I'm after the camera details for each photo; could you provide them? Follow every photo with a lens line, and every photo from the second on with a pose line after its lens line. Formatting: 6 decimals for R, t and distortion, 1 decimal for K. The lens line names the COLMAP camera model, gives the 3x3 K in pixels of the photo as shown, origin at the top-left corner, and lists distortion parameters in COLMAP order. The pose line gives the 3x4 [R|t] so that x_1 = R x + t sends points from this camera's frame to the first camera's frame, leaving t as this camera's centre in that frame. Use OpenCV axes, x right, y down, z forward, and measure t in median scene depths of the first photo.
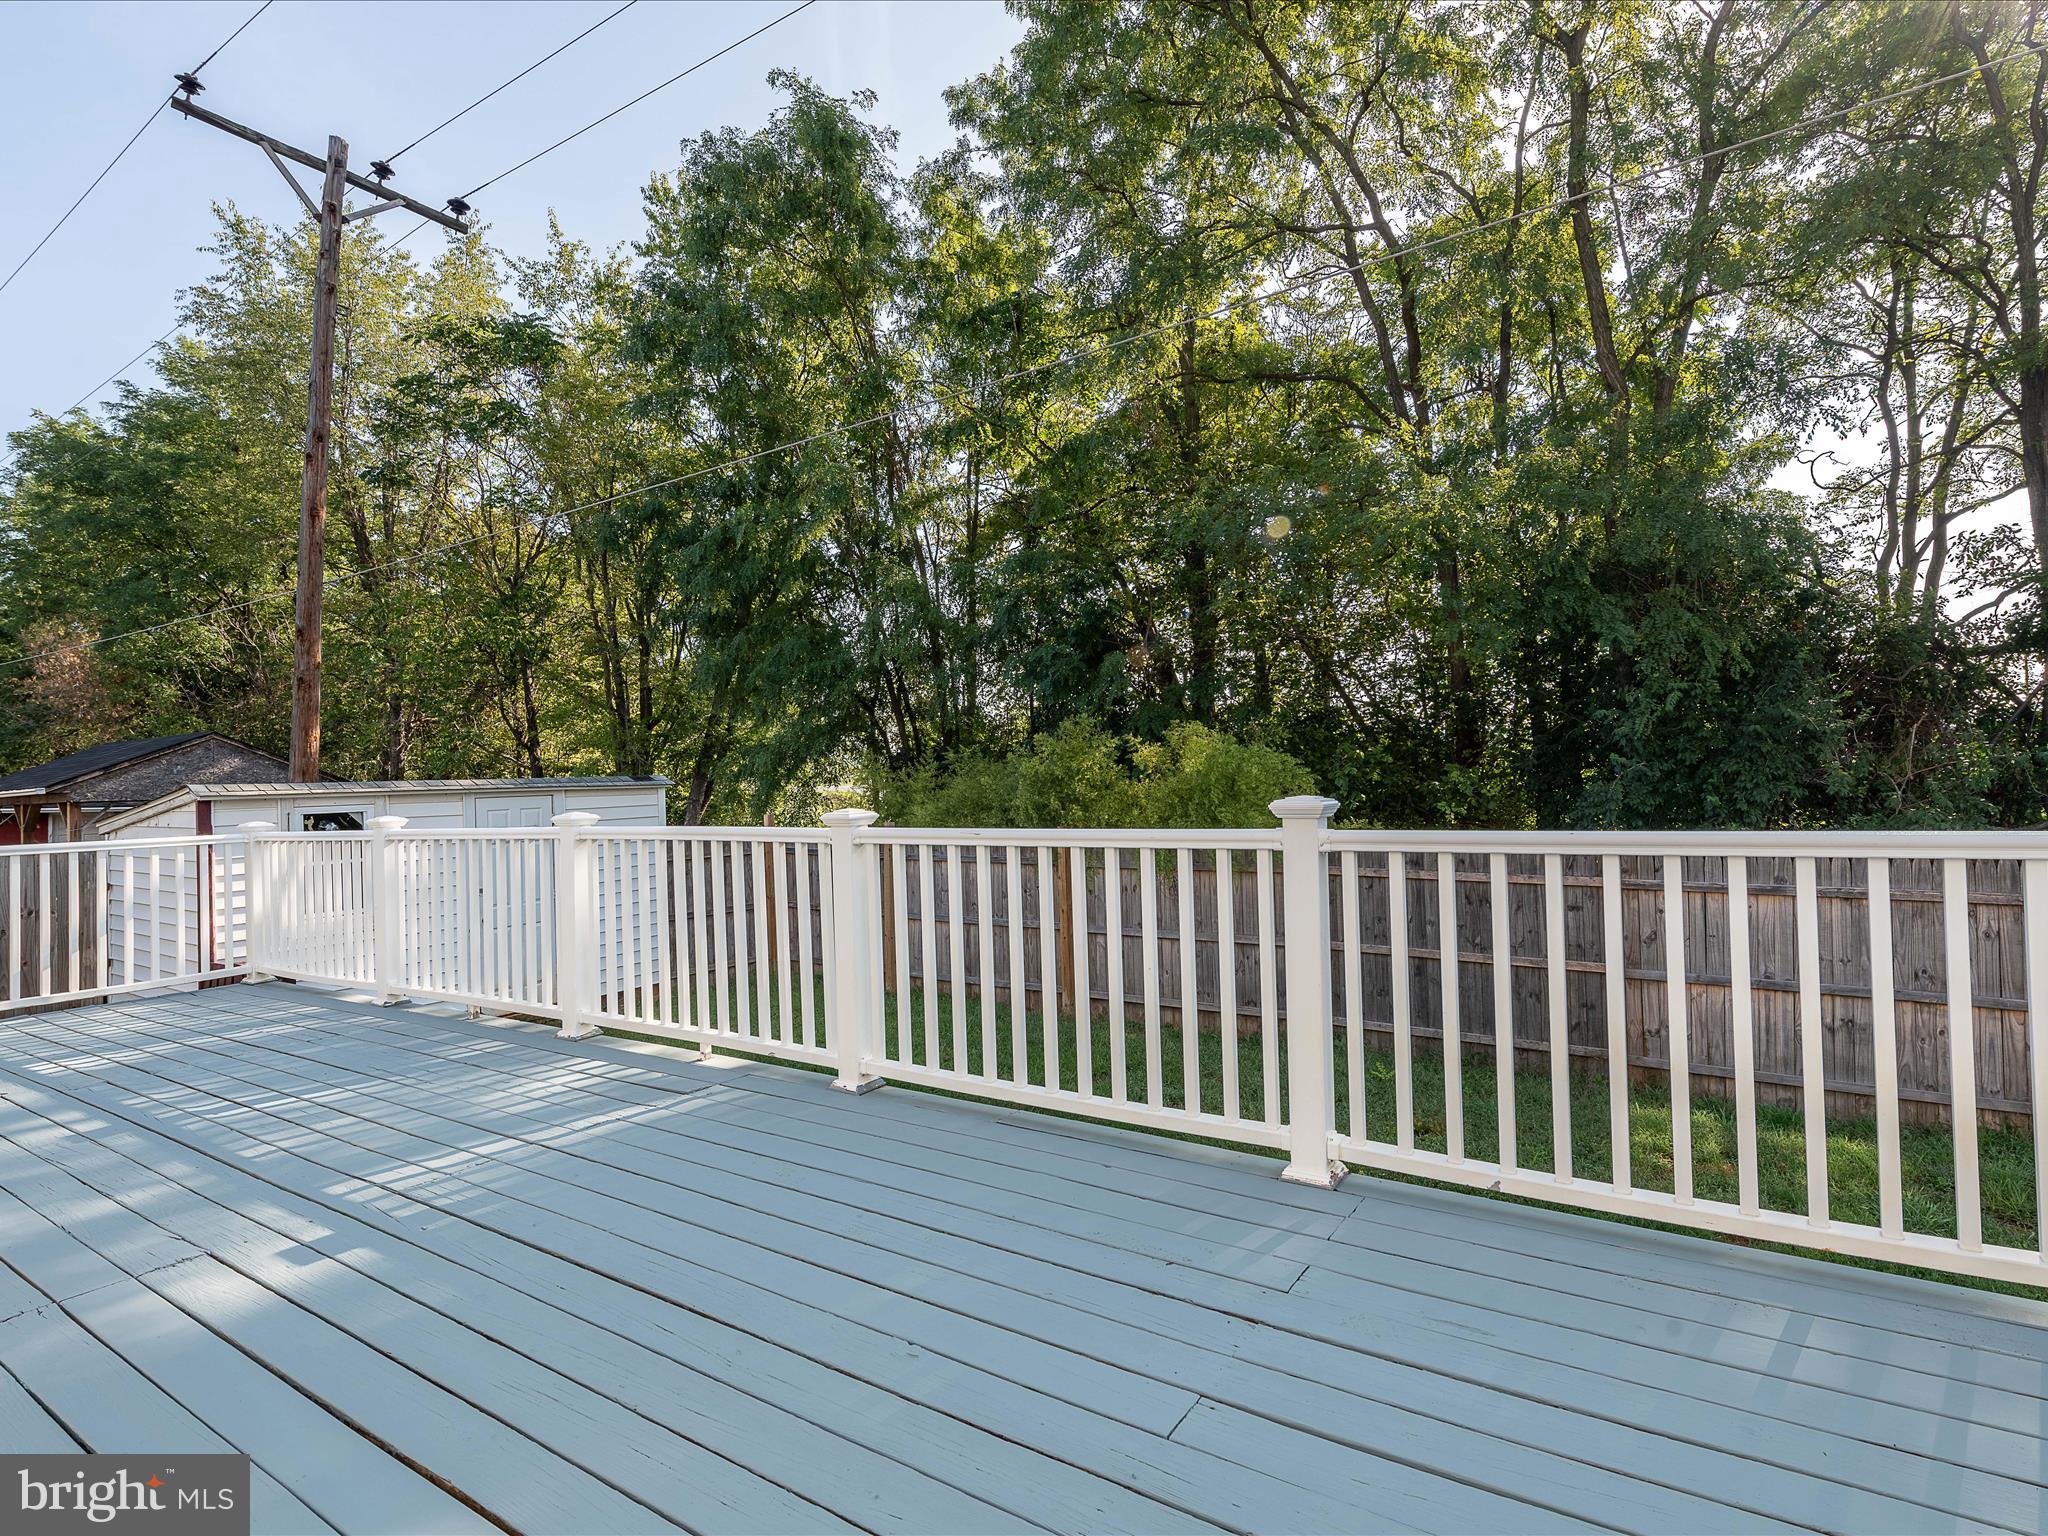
lens RADIAL K [[1005.7, 0, 1024.0], [0, 1005.7, 768.0], [0, 0, 1]] dist [0.001245, -0.000386]
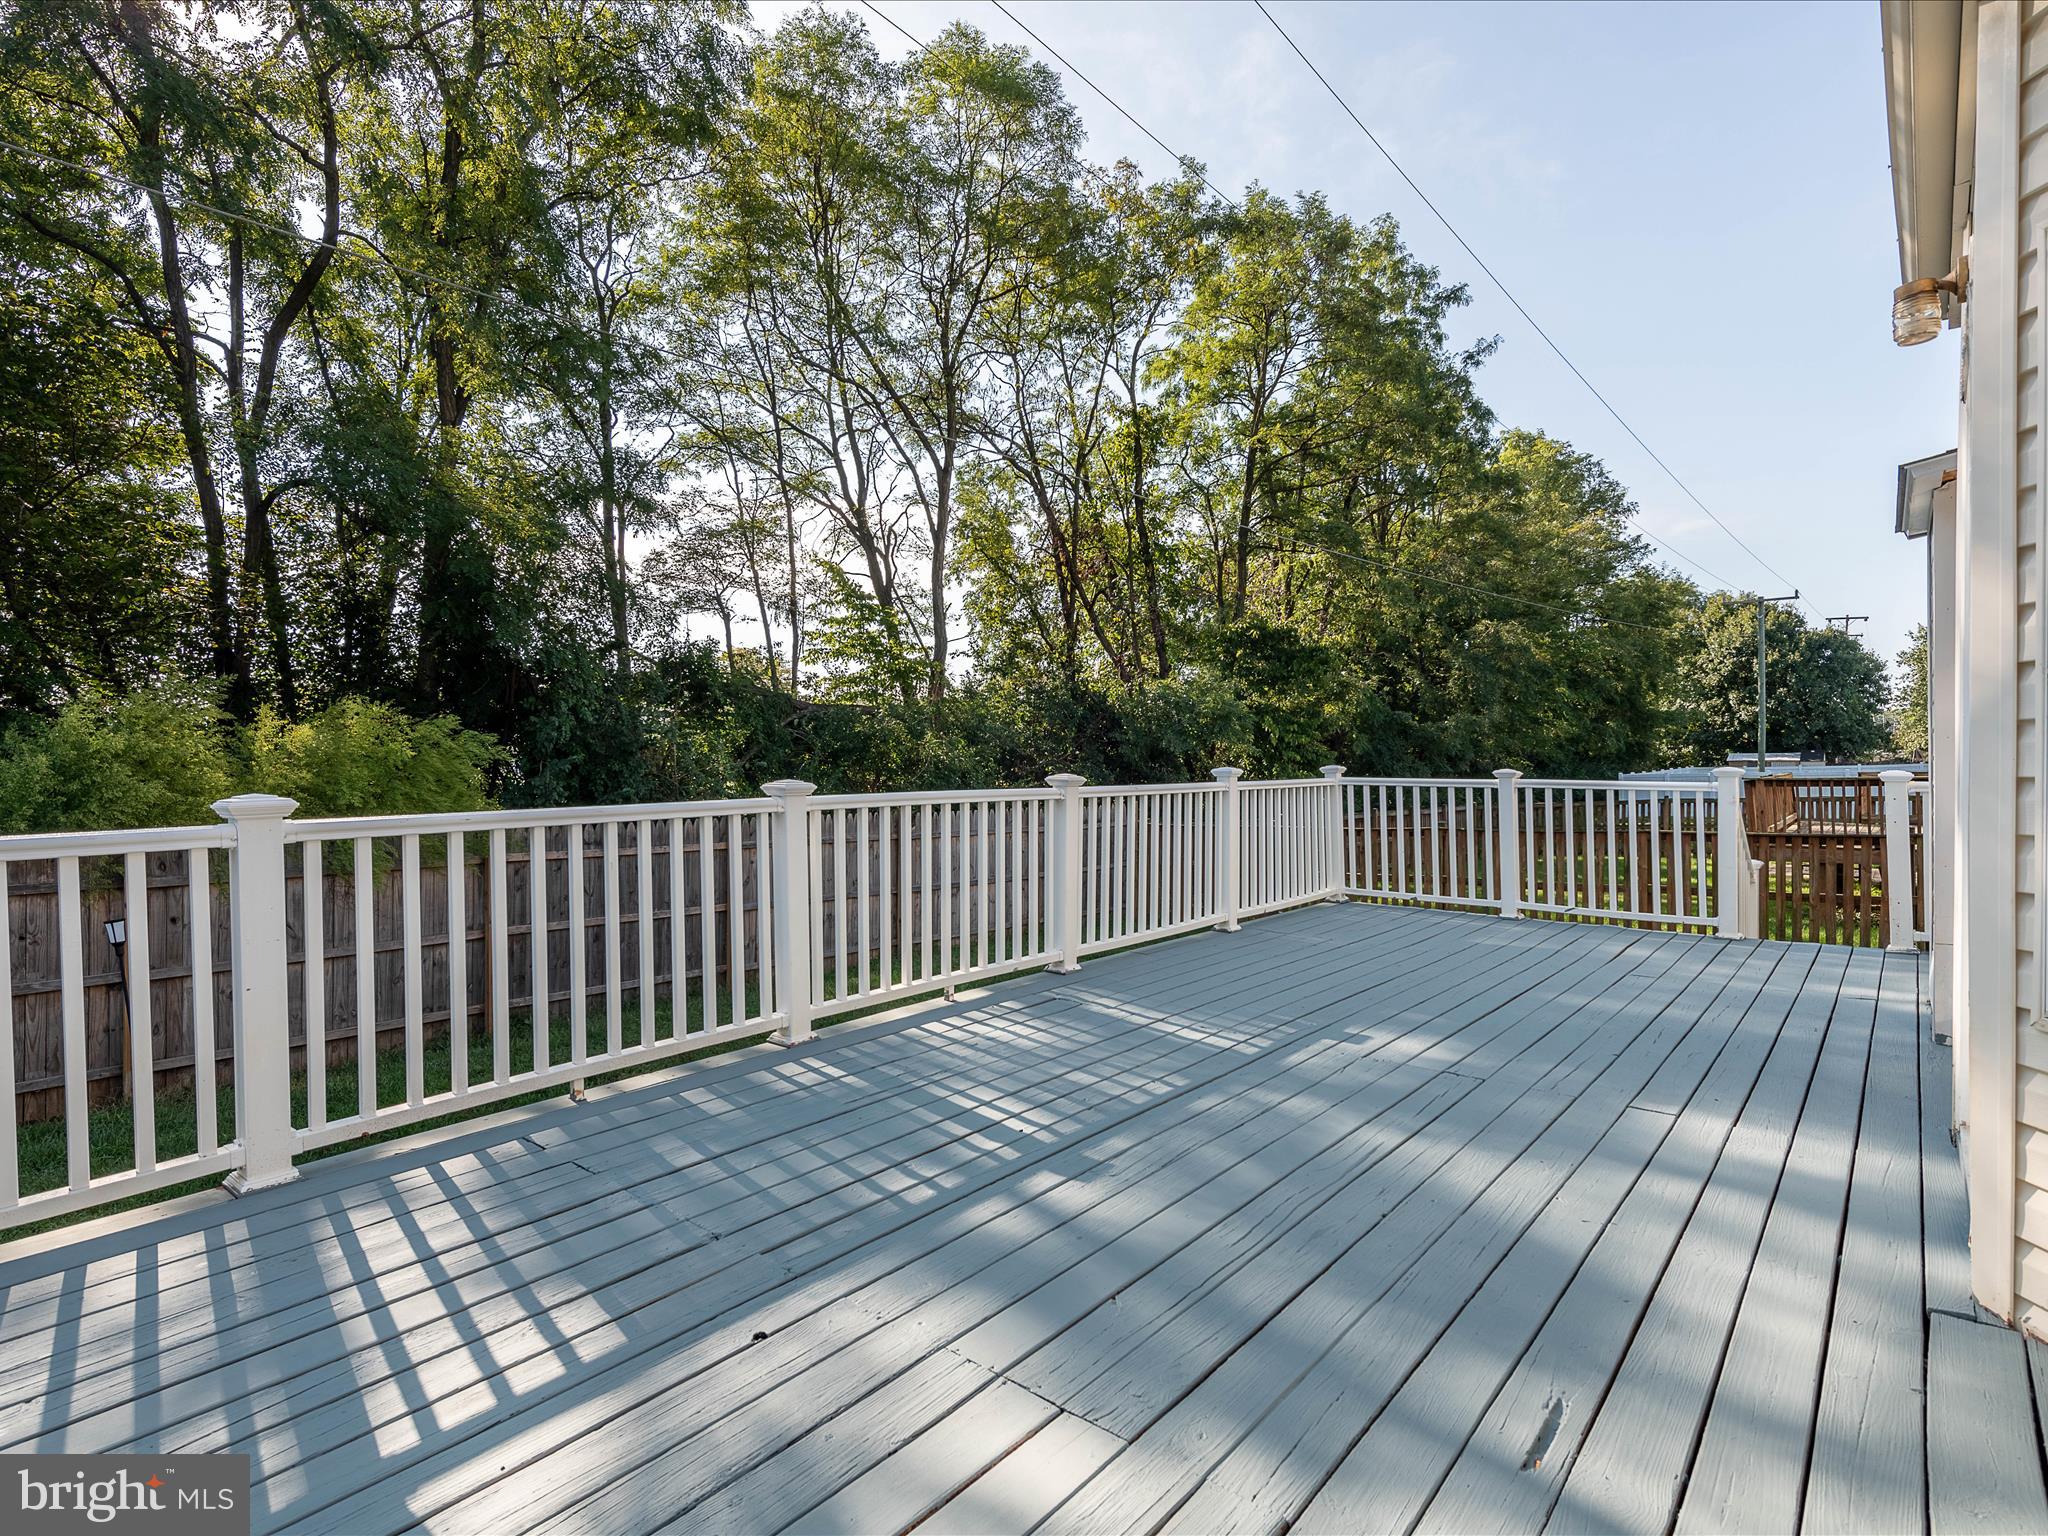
lens RADIAL K [[1005.7, 0, 1024.0], [0, 1005.7, 768.0], [0, 0, 1]] dist [0.001245, -0.000386]
pose [[0.165226, 0.005034, 0.986243, -1.201479], [-0.013050, 0.999911, -0.002917, 0.033719], [-0.986169, -0.012388, 0.165277, 0.638789]]
